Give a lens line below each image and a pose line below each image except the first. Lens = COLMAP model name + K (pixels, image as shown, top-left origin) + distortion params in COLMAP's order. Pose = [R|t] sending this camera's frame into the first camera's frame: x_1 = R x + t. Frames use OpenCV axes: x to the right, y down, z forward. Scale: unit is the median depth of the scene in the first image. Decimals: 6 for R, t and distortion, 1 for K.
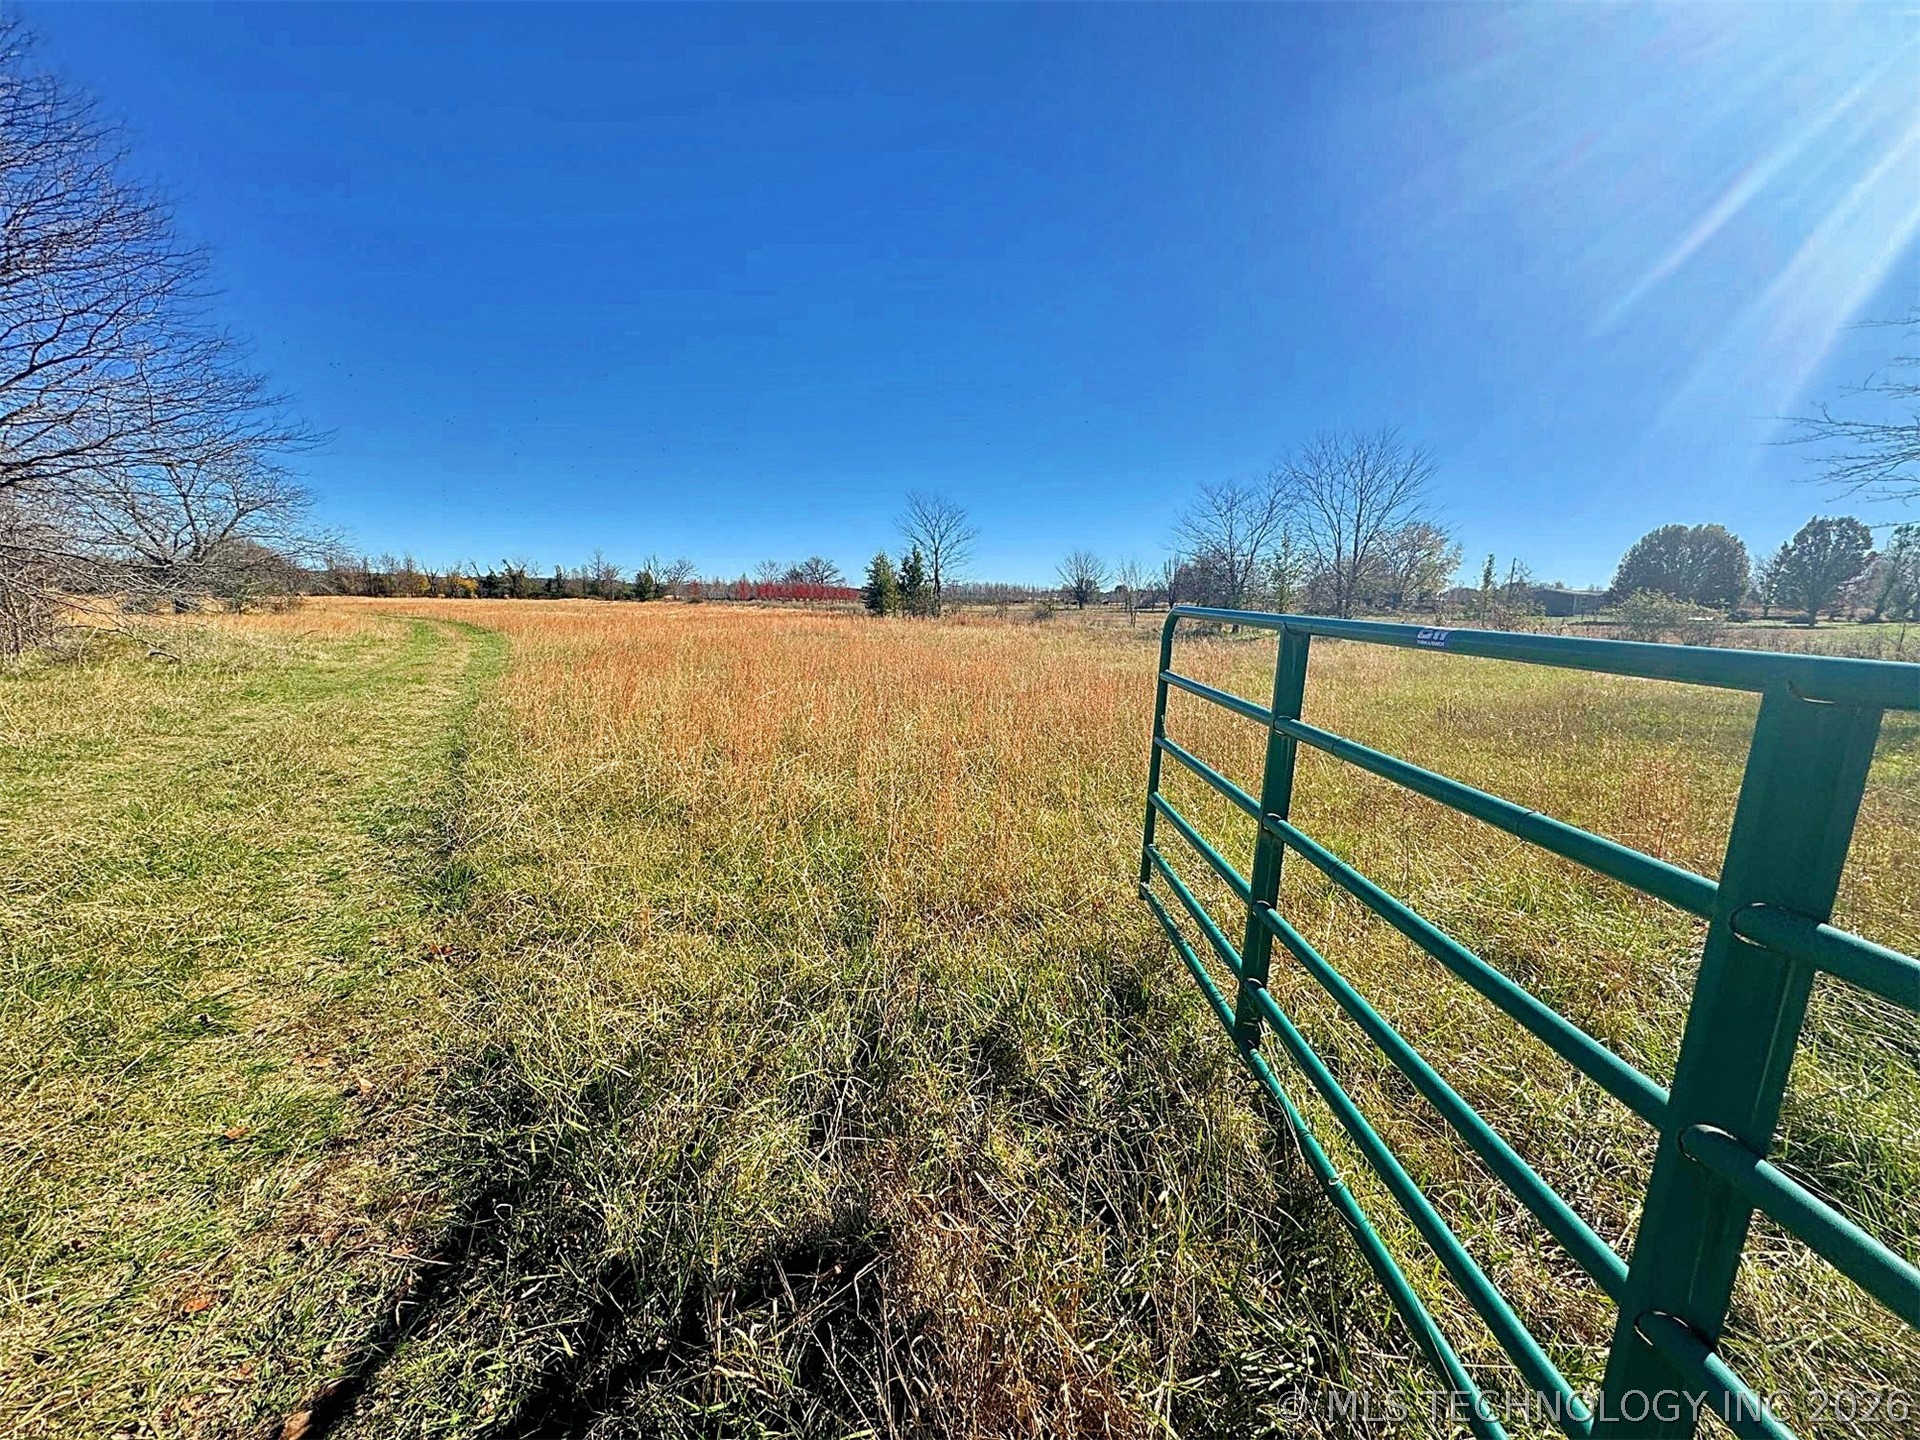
lens RADIAL K [[759.4, 0, 960.1], [0, 759.4, 718.4], [0, 0, 1]] dist [-0.002300, 0.000597]
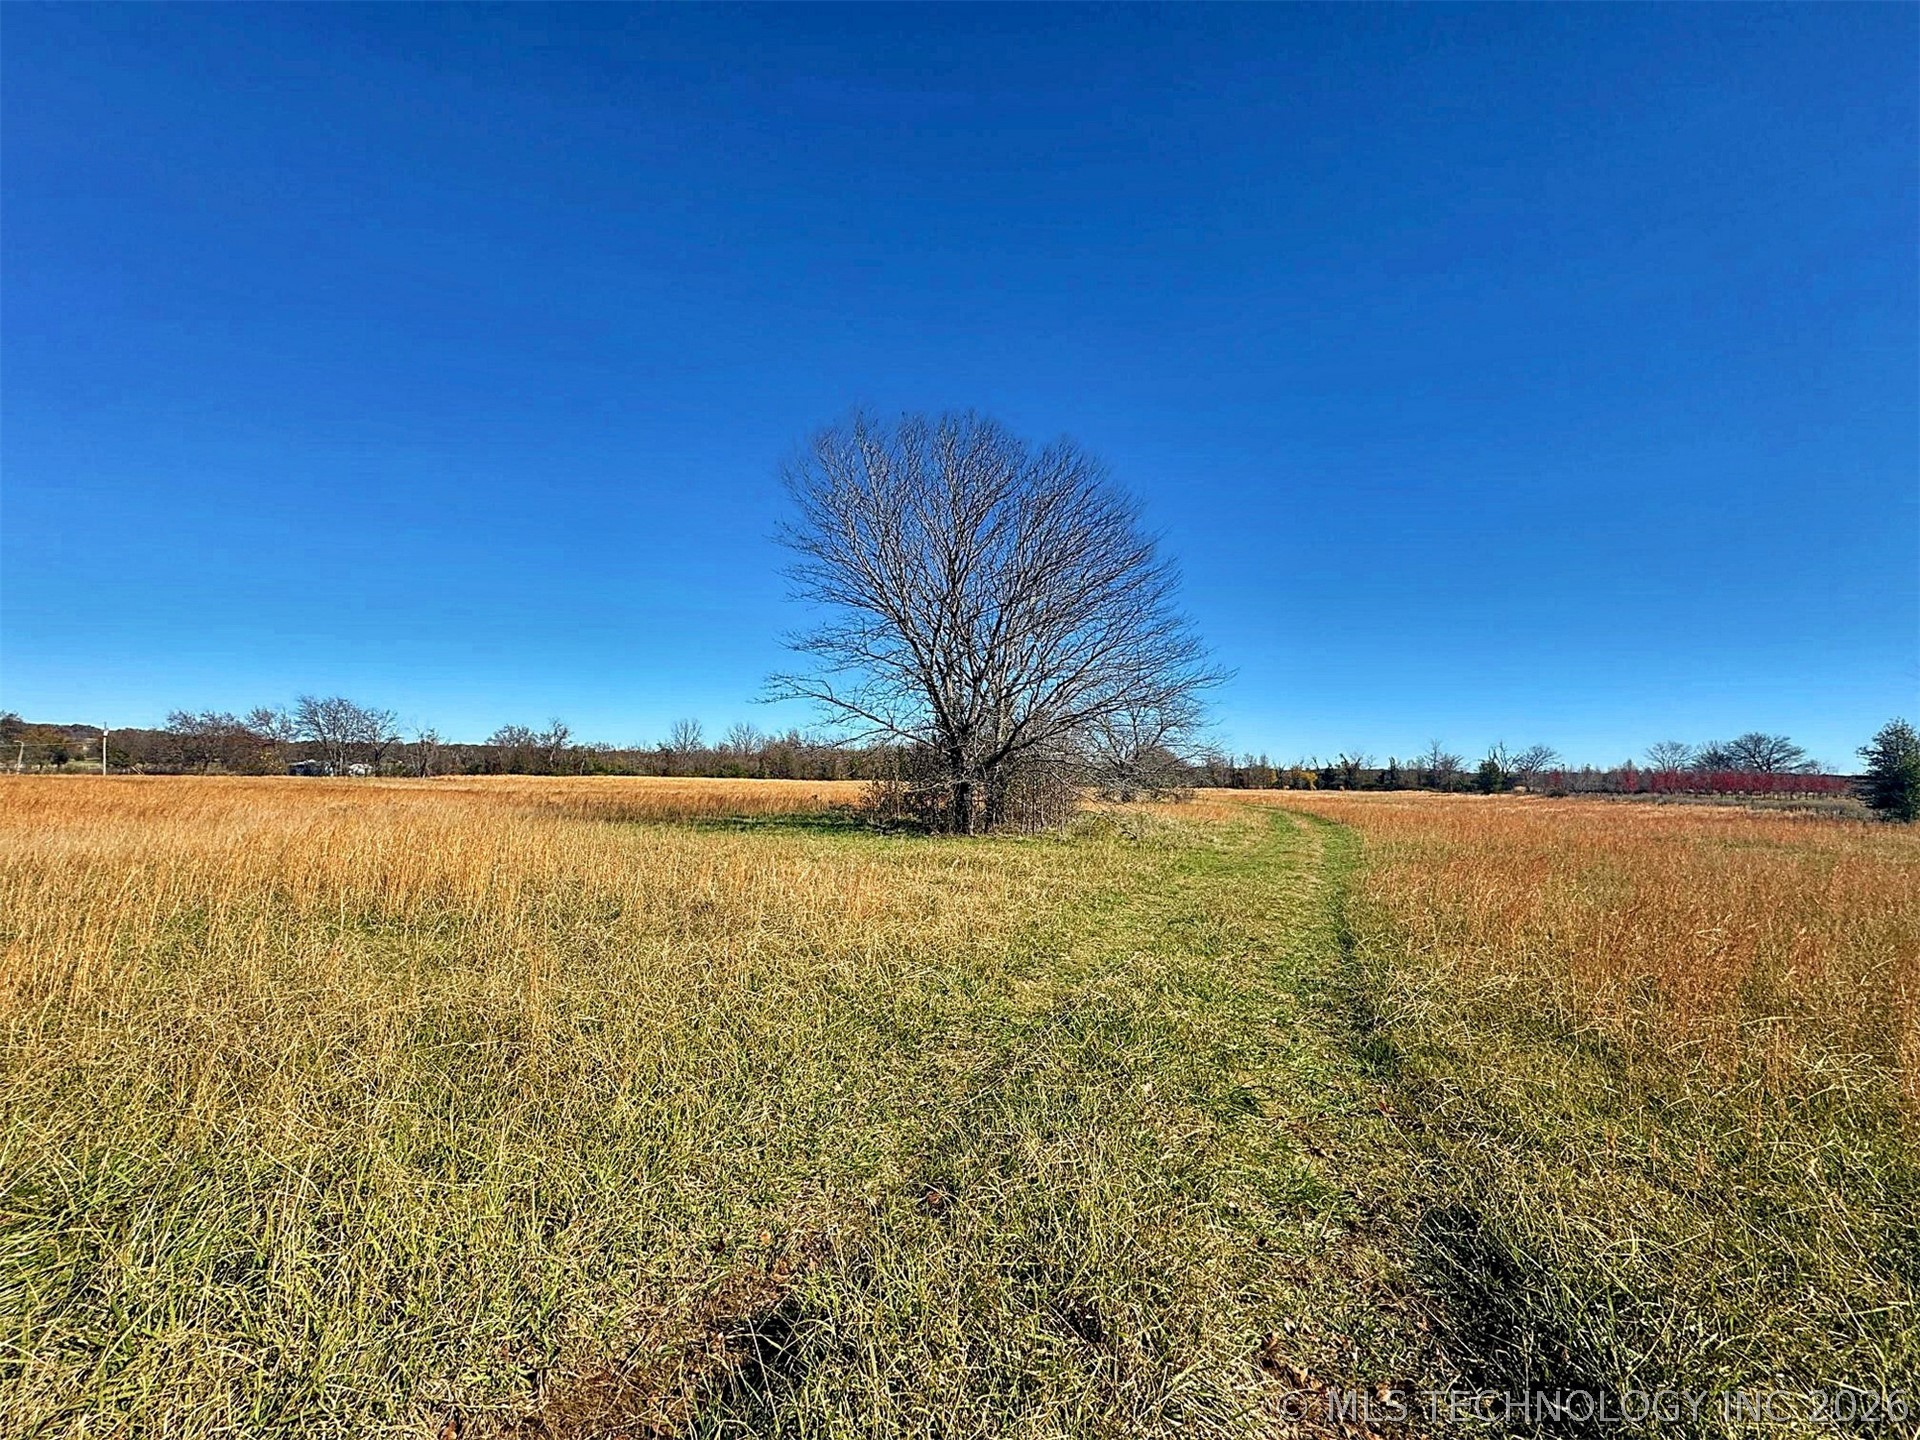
lens RADIAL K [[759.4, 0, 961.6], [0, 759.4, 715.7], [0, 0, 1]] dist [-0.002300, 0.000597]
pose [[0.547379, -0.078771, -0.833169, 0.001464], [-0.131623, 0.975067, -0.178661, -0.000733], [0.826469, 0.207460, 0.523363, -0.035308]]
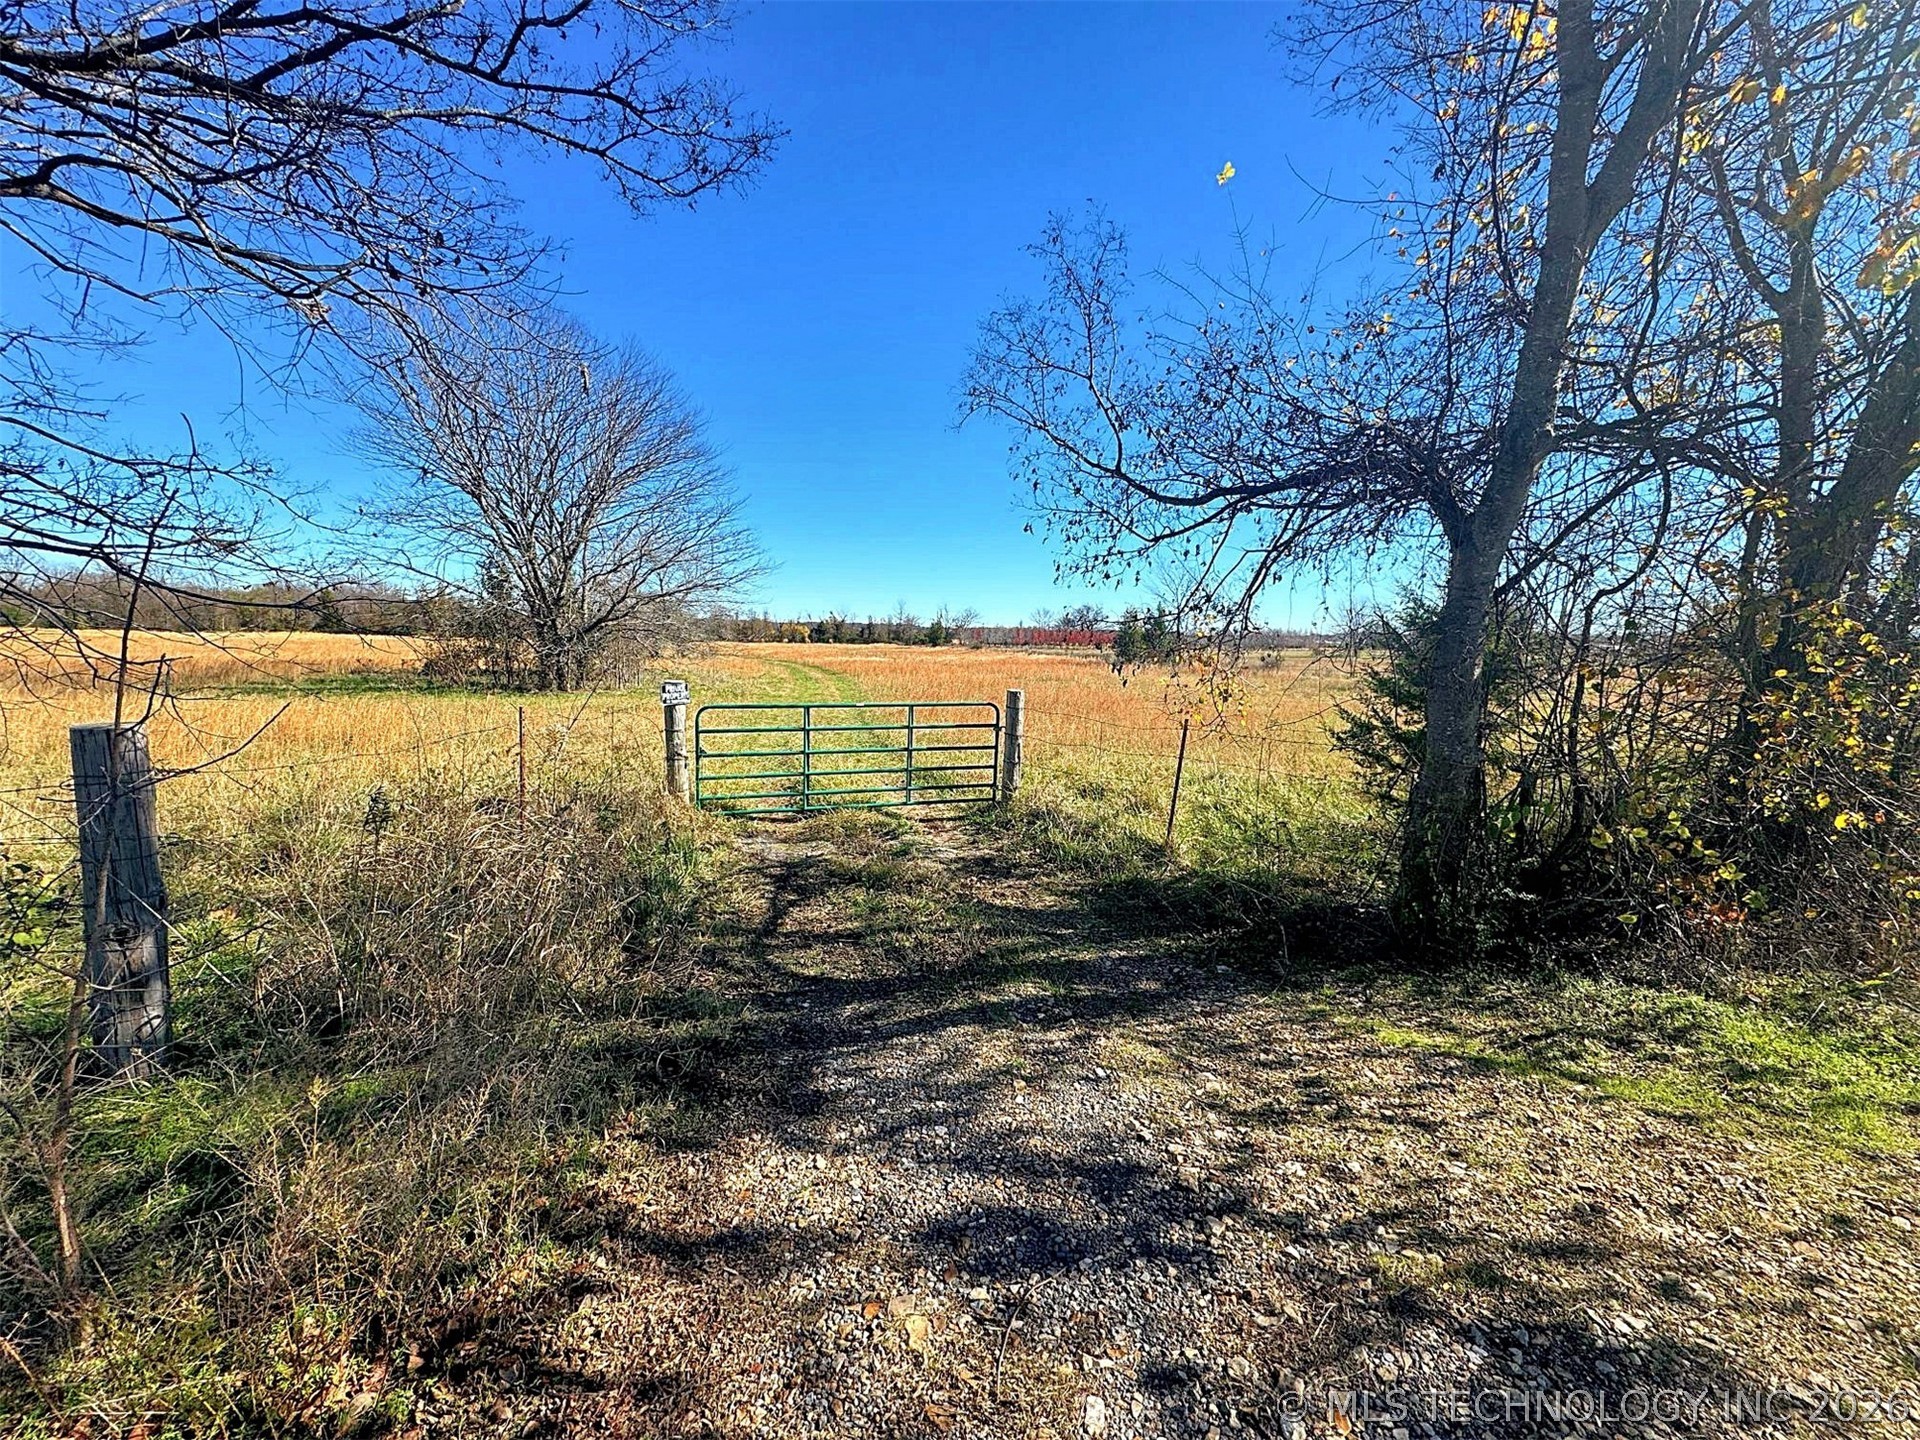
lens RADIAL K [[789.9, 0, 950.9], [0, 789.9, 723.4], [0, 0, 1]] dist [-0.000141, 0.000001]
pose [[0.931553, 0.039394, -0.361465, 0.129649], [-0.057400, 0.997581, -0.039209, 0.028468], [0.359046, 0.057273, 0.931561, -0.302981]]
